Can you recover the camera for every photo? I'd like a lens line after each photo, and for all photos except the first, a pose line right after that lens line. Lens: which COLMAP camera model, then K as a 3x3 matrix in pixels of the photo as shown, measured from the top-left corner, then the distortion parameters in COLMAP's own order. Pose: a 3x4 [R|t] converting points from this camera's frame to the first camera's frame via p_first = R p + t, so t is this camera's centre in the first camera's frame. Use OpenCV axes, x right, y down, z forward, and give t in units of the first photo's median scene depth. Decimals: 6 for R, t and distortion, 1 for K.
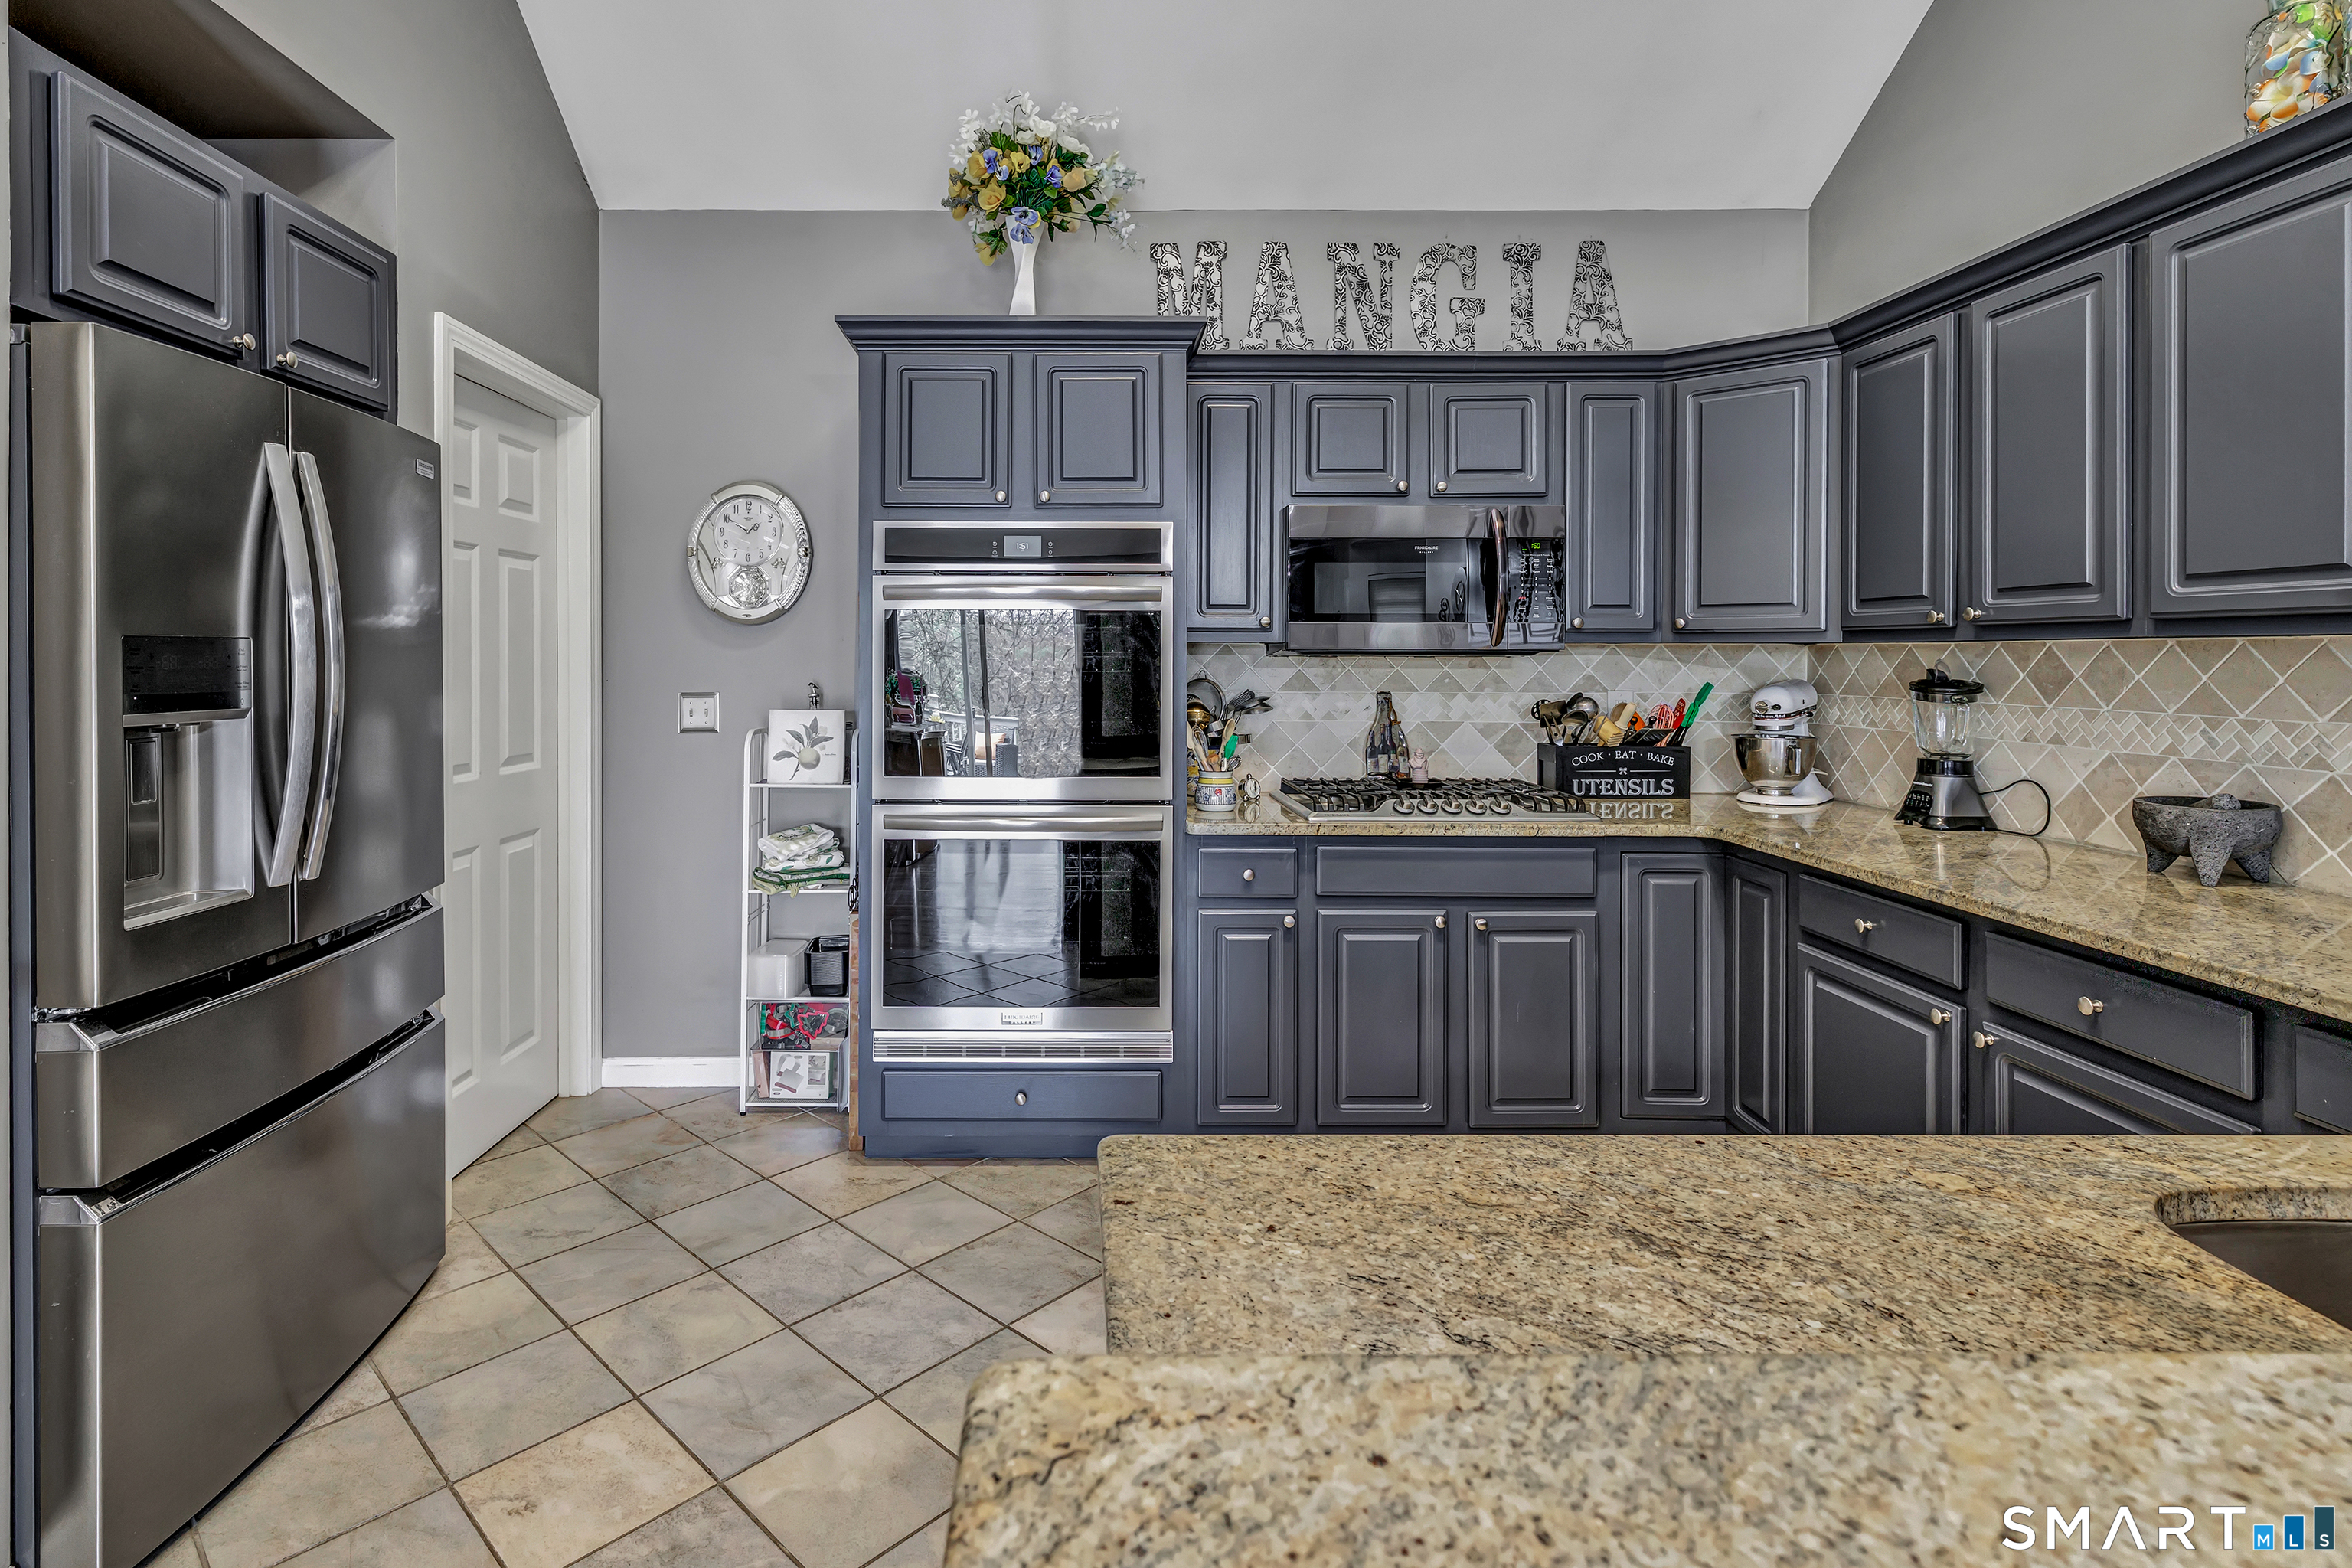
lens RADIAL K [[1153.9, 0, 1071.2], [0, 1153.9, 662.5], [0, 0, 1]] dist [-0.005915, -0.000357]
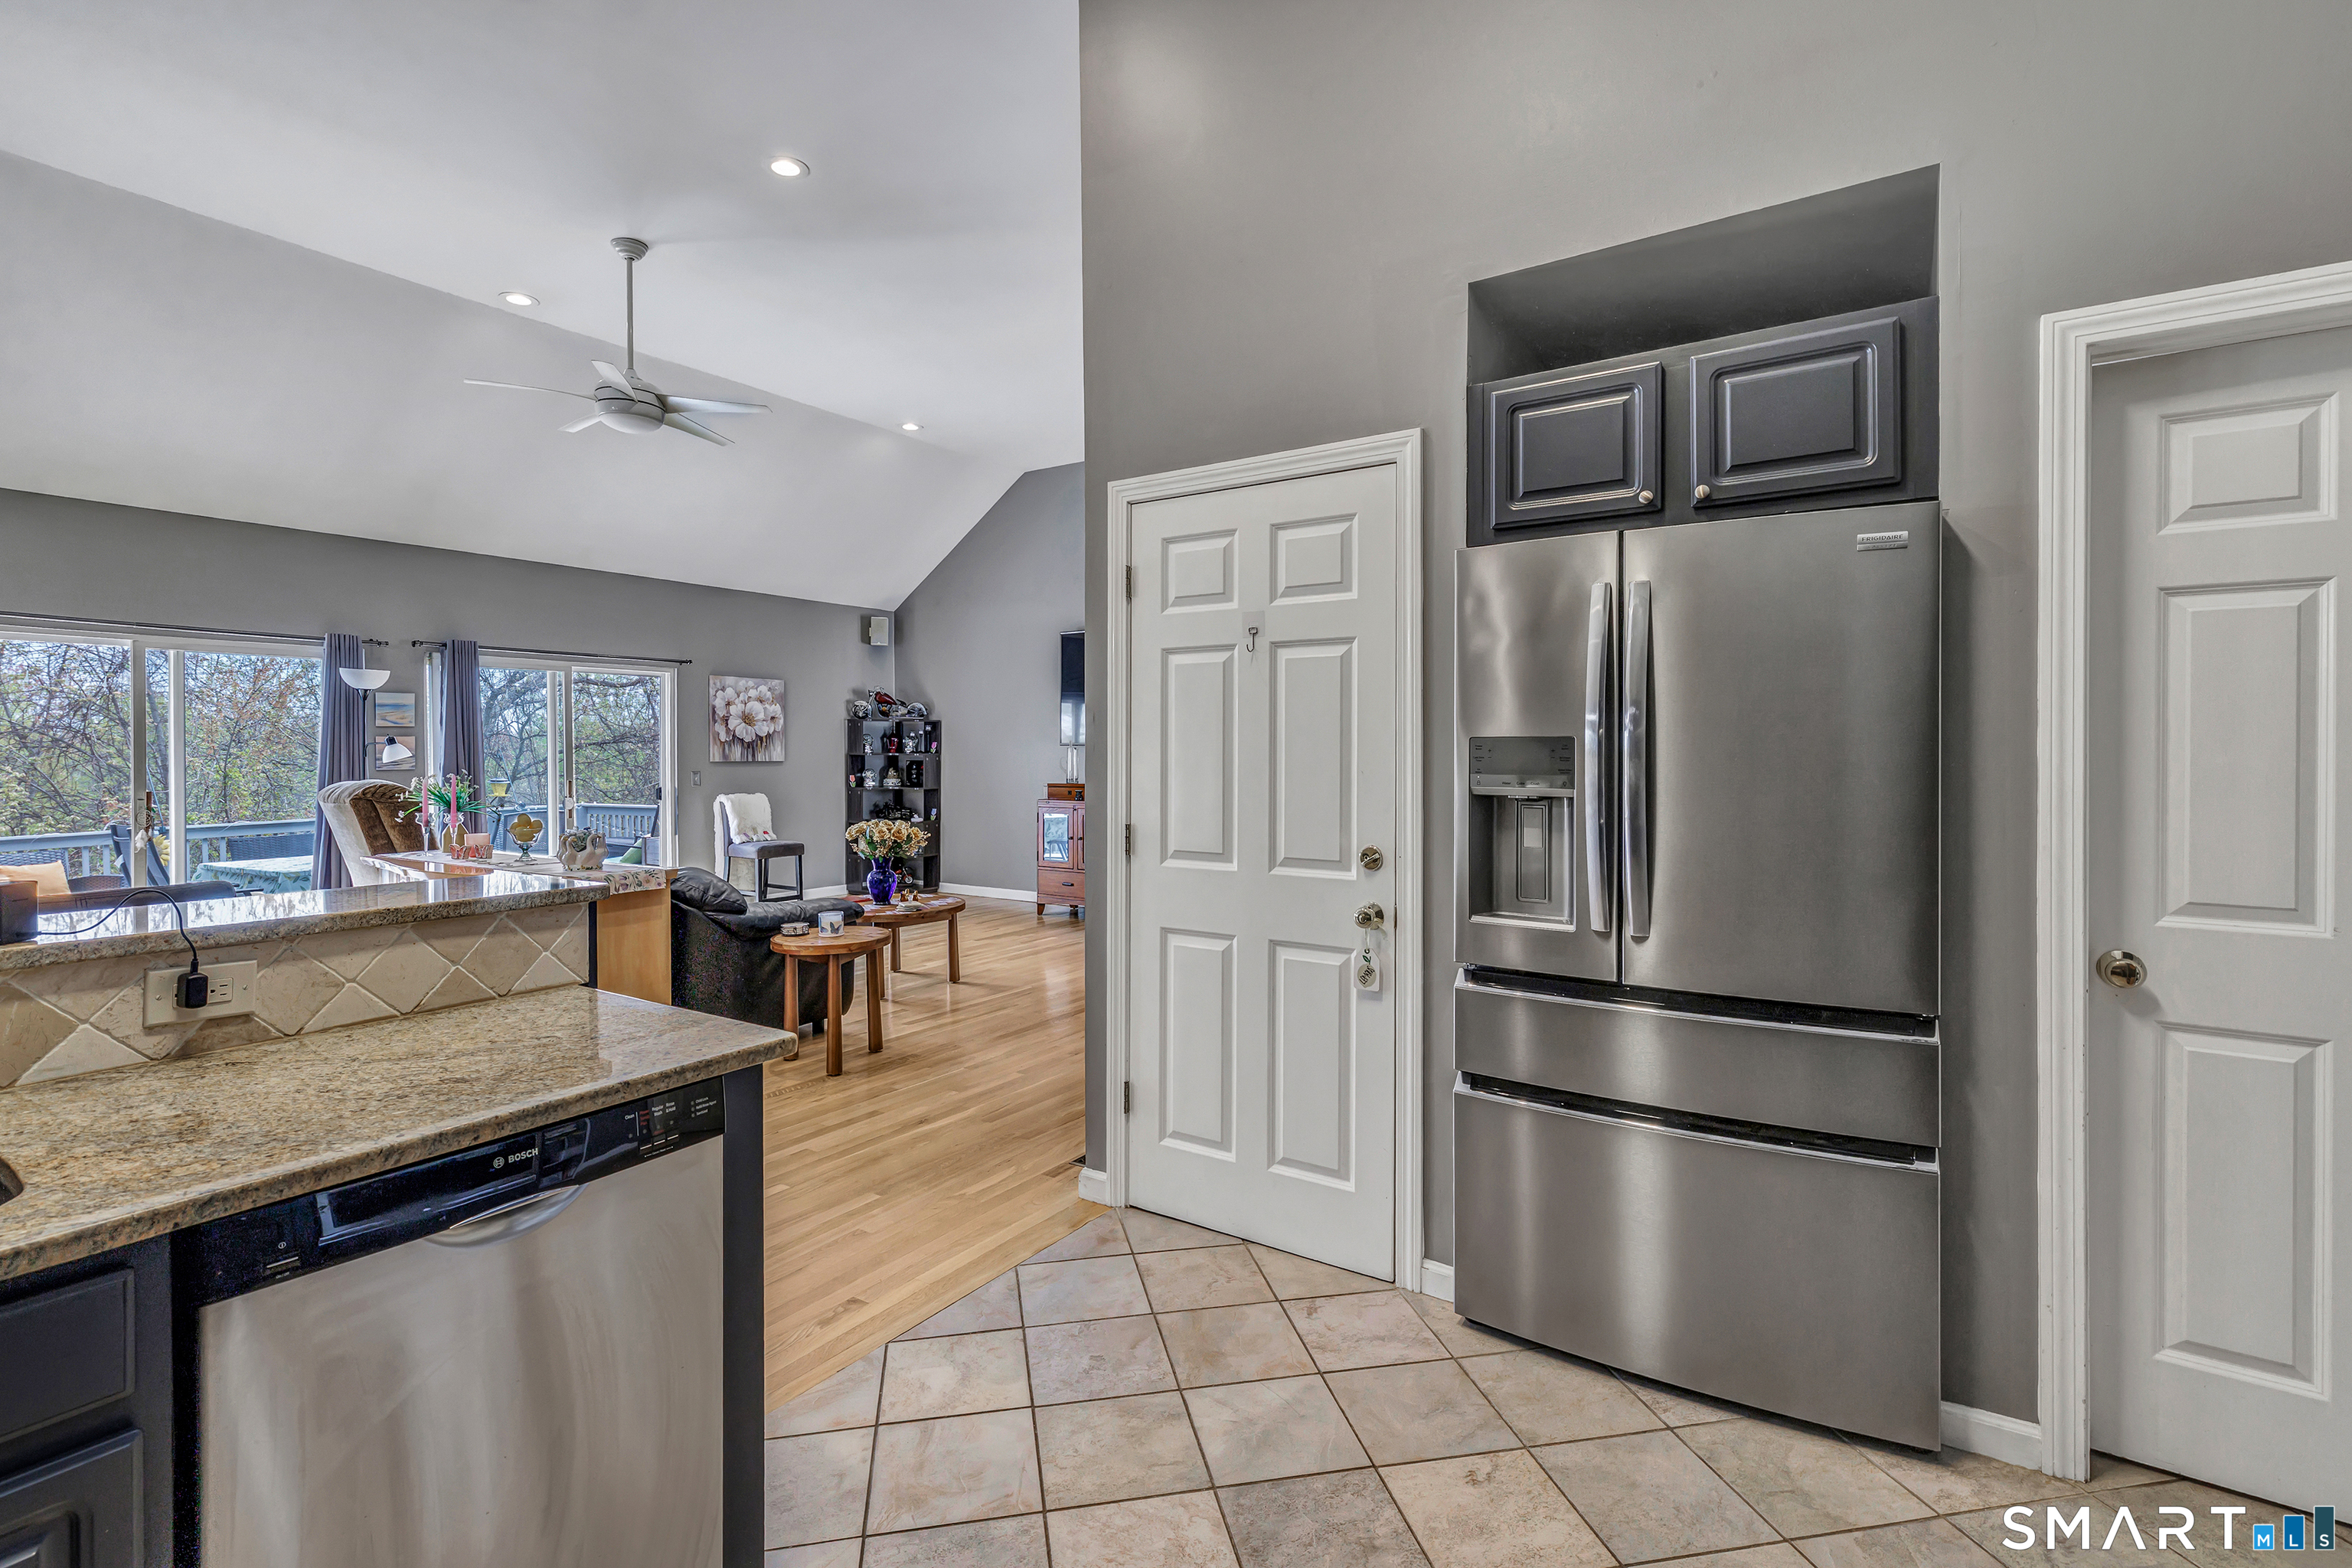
lens RADIAL K [[1076.2, 0, 1162.7], [0, 1076.2, 761.4], [0, 0, 1]] dist [-0.000547, -0.001099]
pose [[-0.552660, 0.011052, -0.833333, 0.337393], [-0.001555, 0.999897, 0.014293, -0.005399], [0.833405, 0.009195, -0.552586, 0.744634]]
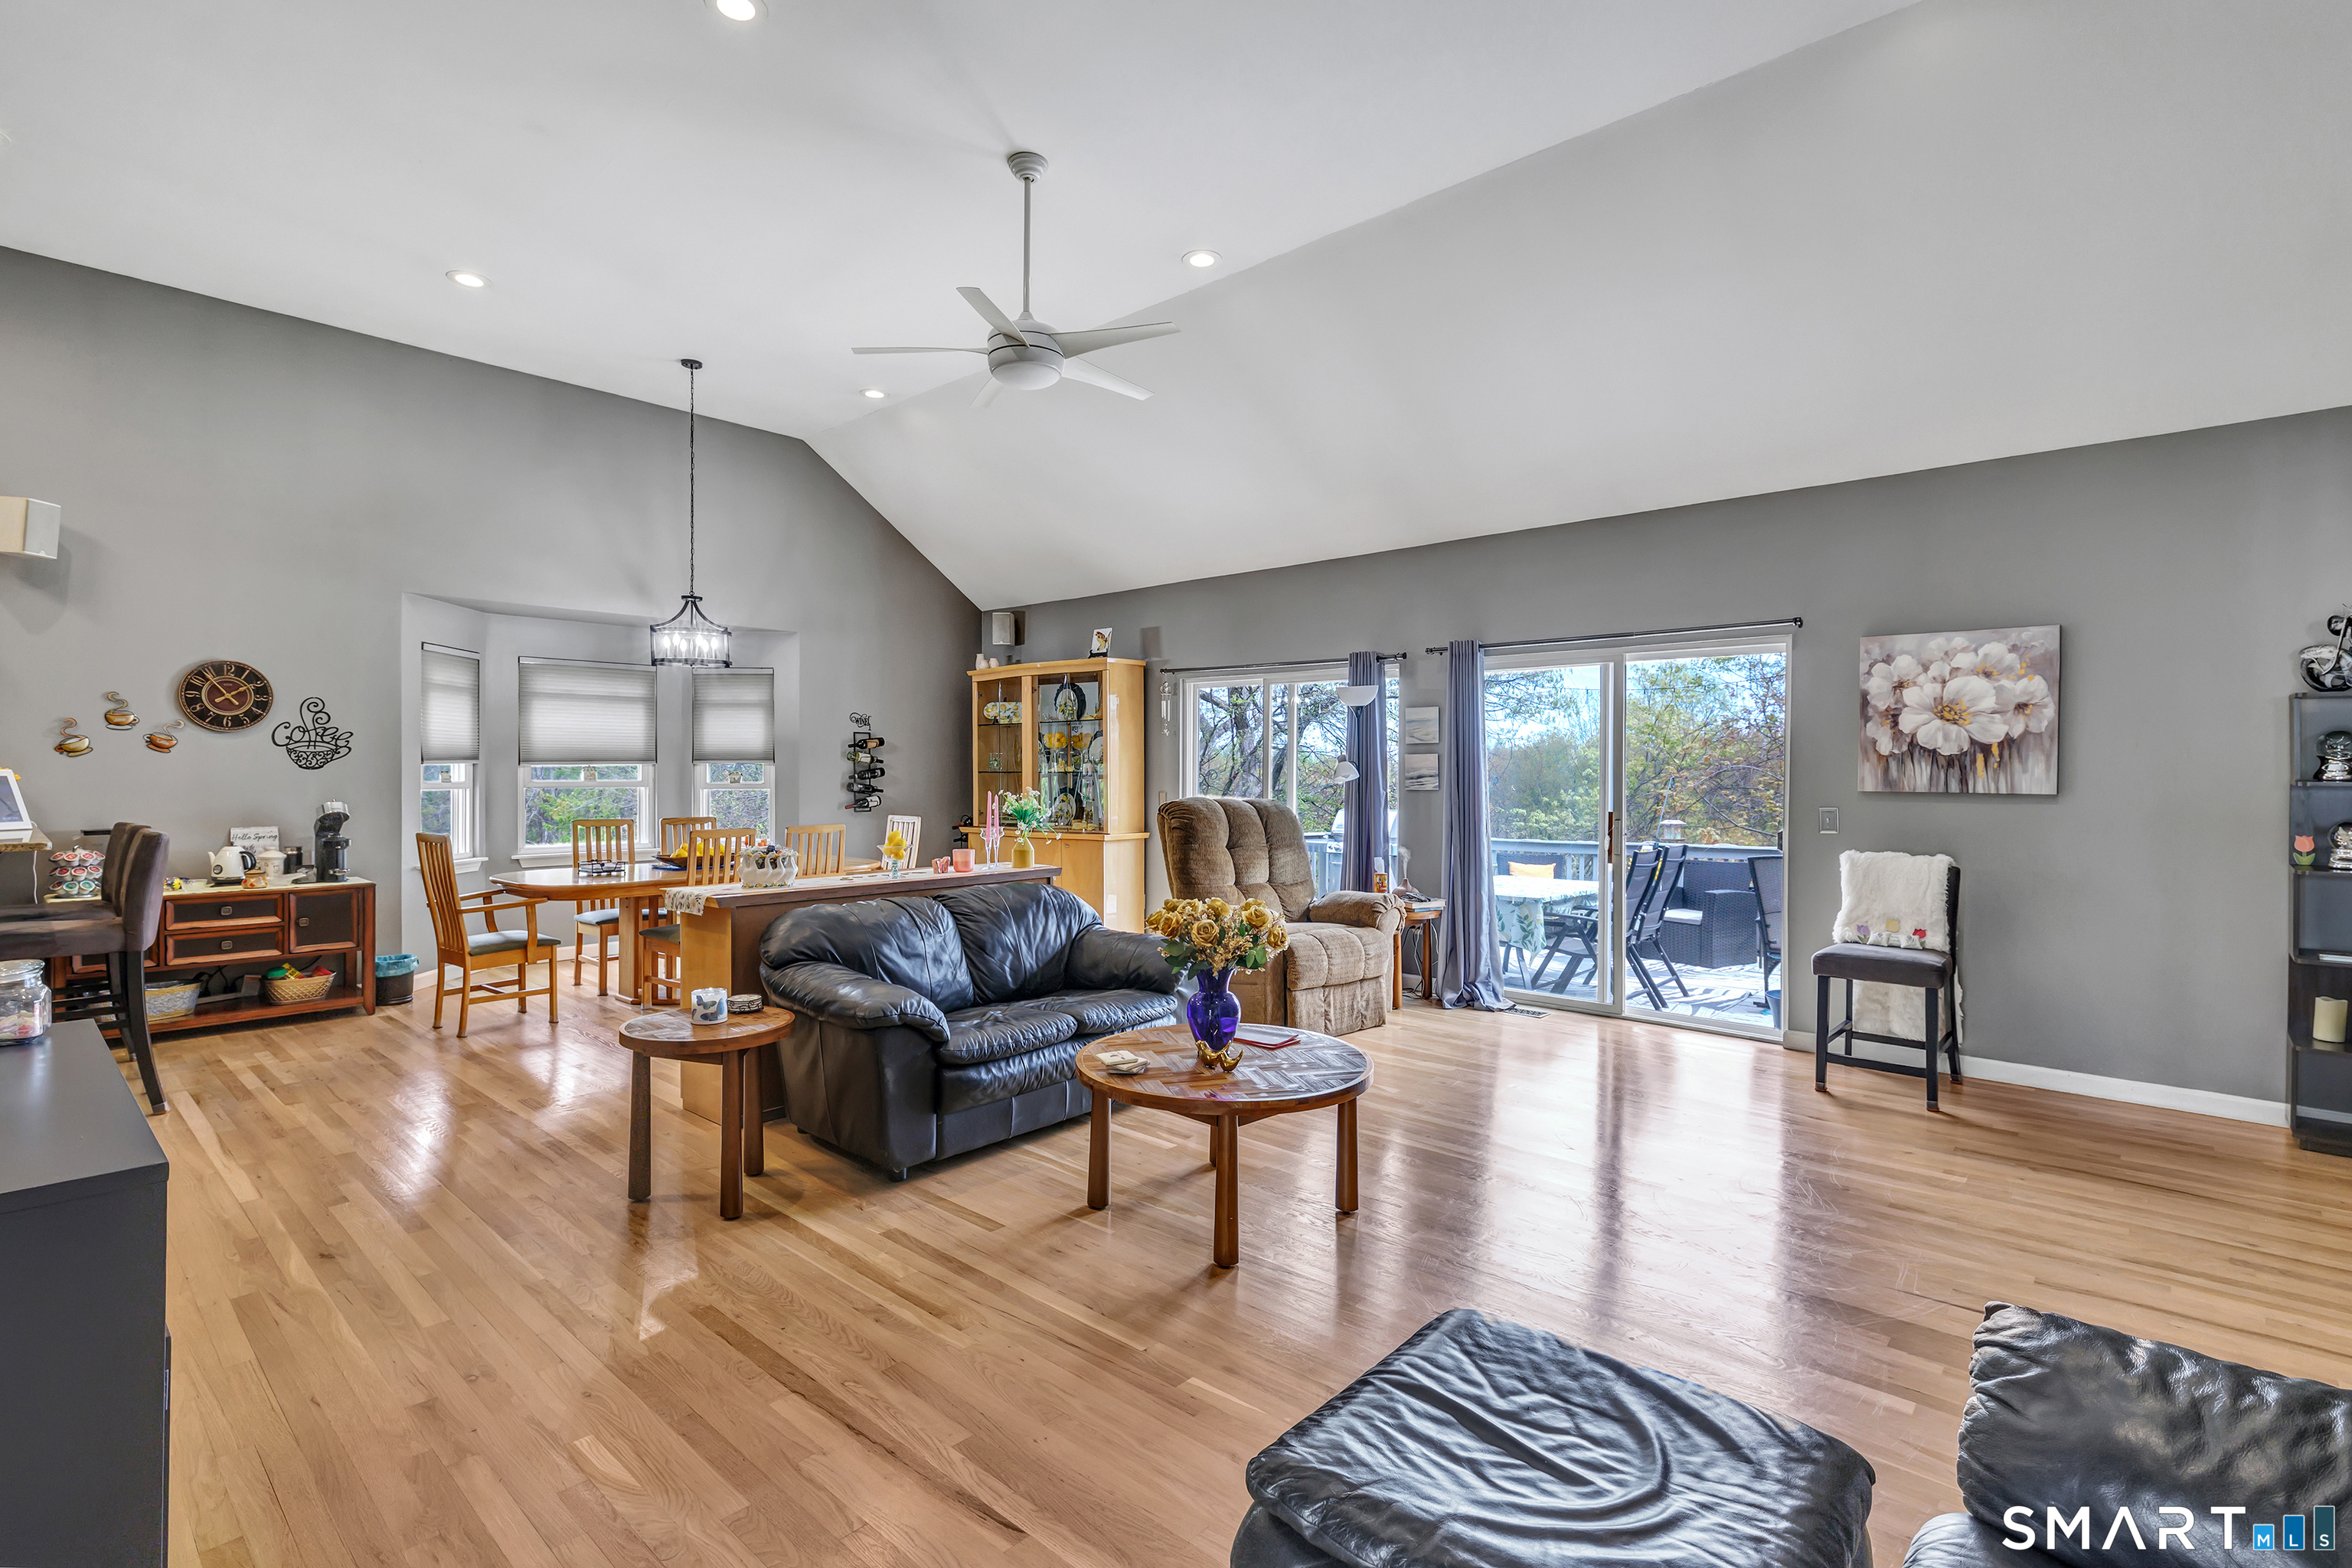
lens RADIAL K [[1076.2, 0, 1176.9], [0, 1076.2, 787.8], [0, 0, 1]] dist [-0.000547, -0.001099]
pose [[-0.750153, -0.013778, 0.661121, -1.646282], [0.001175, 0.999754, 0.022168, -0.003818], [-0.661263, 0.017406, -0.749952, 0.063578]]
